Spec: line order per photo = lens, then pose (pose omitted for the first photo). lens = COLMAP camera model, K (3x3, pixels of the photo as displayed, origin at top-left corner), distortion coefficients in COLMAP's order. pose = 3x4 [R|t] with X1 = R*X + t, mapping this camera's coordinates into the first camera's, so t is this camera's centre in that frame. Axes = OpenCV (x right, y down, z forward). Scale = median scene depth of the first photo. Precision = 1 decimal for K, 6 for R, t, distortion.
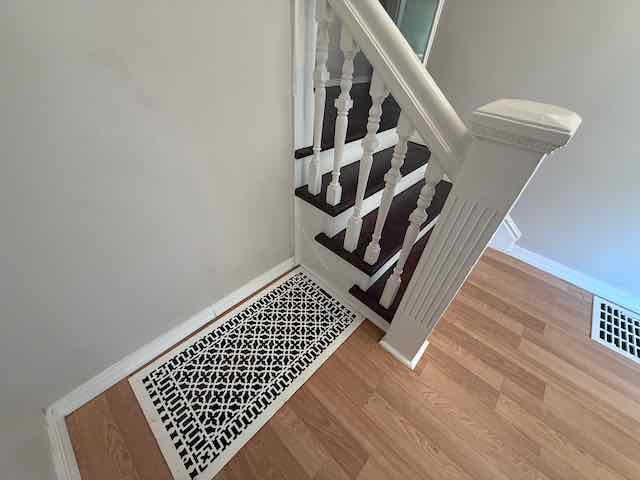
lens RADIAL K [[254.4, 0, 320.0], [0, 254.4, 240.0], [0, 0, 1]] dist [0.000114, -0.000215]
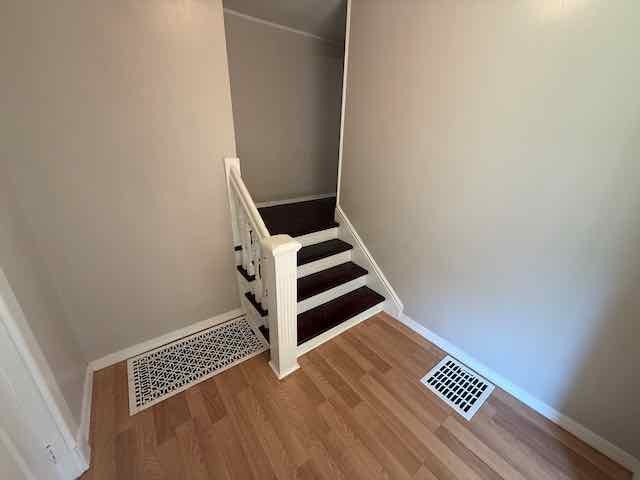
lens RADIAL K [[254.4, 0, 320.0], [0, 254.4, 240.0], [0, 0, 1]] dist [0.000114, -0.000215]
pose [[0.983604, 0.025023, -0.178597, 0.859371], [-0.077310, 0.953220, -0.292224, 0.114927], [0.162930, 0.301240, 0.939526, -0.722239]]
